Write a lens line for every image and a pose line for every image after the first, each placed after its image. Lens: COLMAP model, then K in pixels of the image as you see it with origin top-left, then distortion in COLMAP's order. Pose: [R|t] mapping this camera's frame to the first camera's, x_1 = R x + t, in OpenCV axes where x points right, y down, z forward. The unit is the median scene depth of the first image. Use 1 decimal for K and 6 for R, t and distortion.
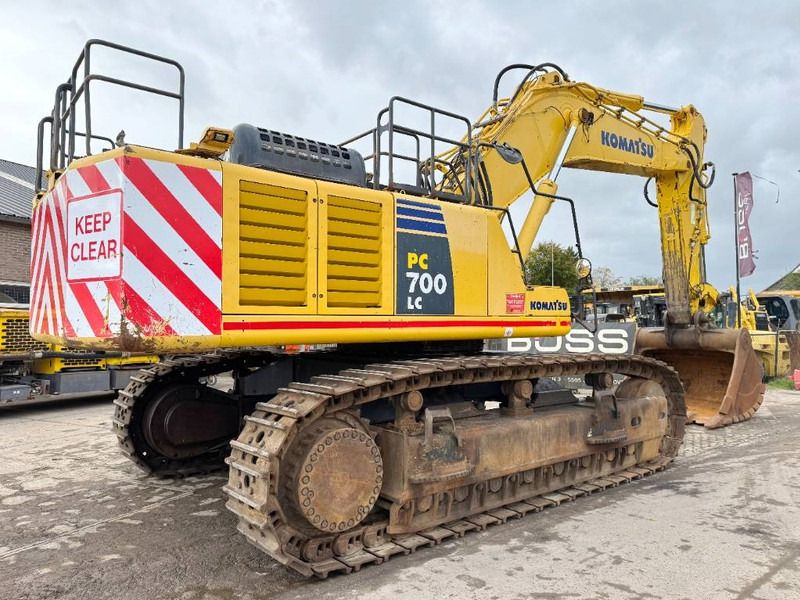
lens RADIAL K [[593.8, 0, 420.2], [0, 593.8, 279.5], [0, 0, 1]] dist [0.095890, -0.188752]
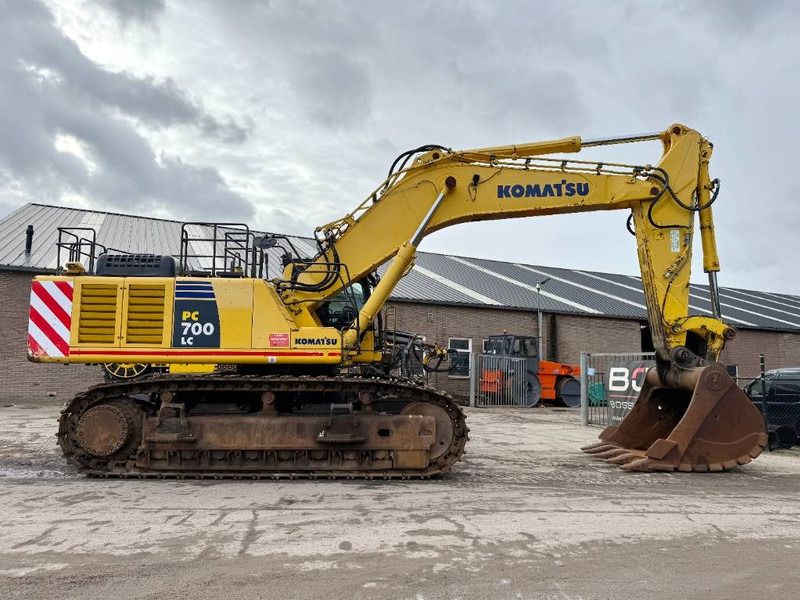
lens RADIAL K [[563.7, 0, 400.0], [0, 563.7, 300.0], [0, 0, 1]] dist [0.095050, -0.120514]
pose [[0.770217, -0.057370, -0.635197, 1.479910], [0.031608, 0.998156, -0.051825, 0.026398], [0.636998, 0.019839, 0.770610, 0.125292]]
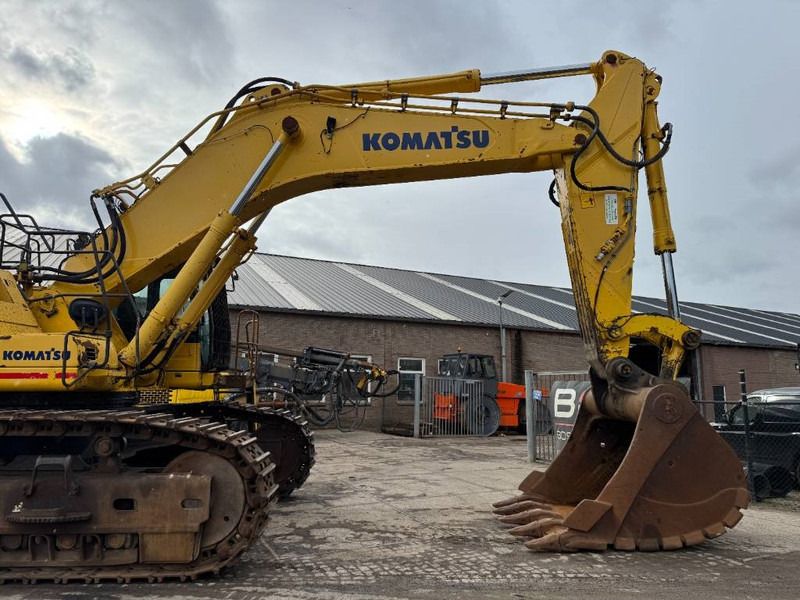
lens RADIAL K [[555.2, 0, 400.0], [0, 555.2, 300.0], [0, 0, 1]] dist [0.085536, -0.104686]
pose [[0.772515, -0.093265, -0.628110, 1.413562], [0.042278, 0.994515, -0.095672, 0.079315], [0.633587, 0.047353, 0.772221, 0.843170]]
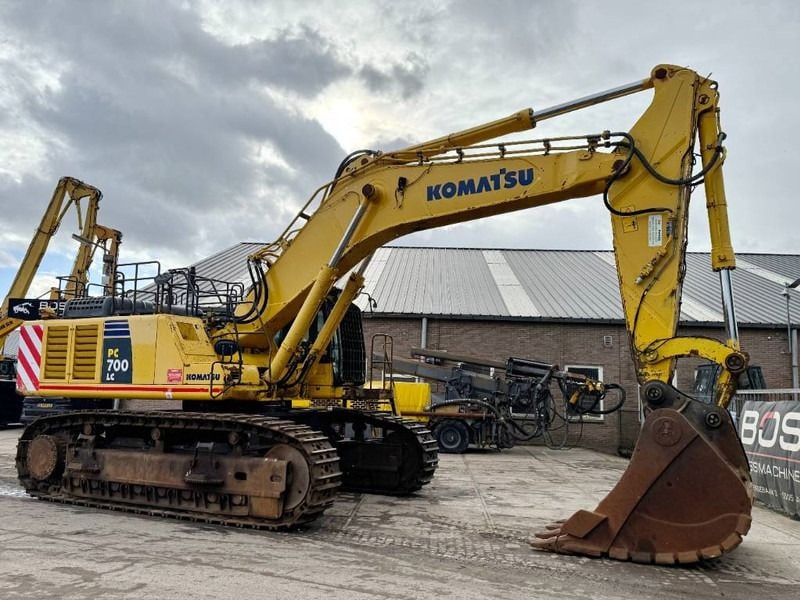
lens RADIAL K [[674.0, 0, 400.0], [0, 674.0, 300.0], [0, 0, 1]] dist [0.140646, -0.243345]
pose [[0.374377, -0.112424, -0.920436, 2.223878], [0.044377, 0.993658, -0.103318, 0.061311], [0.926214, -0.002166, 0.376992, 1.012681]]
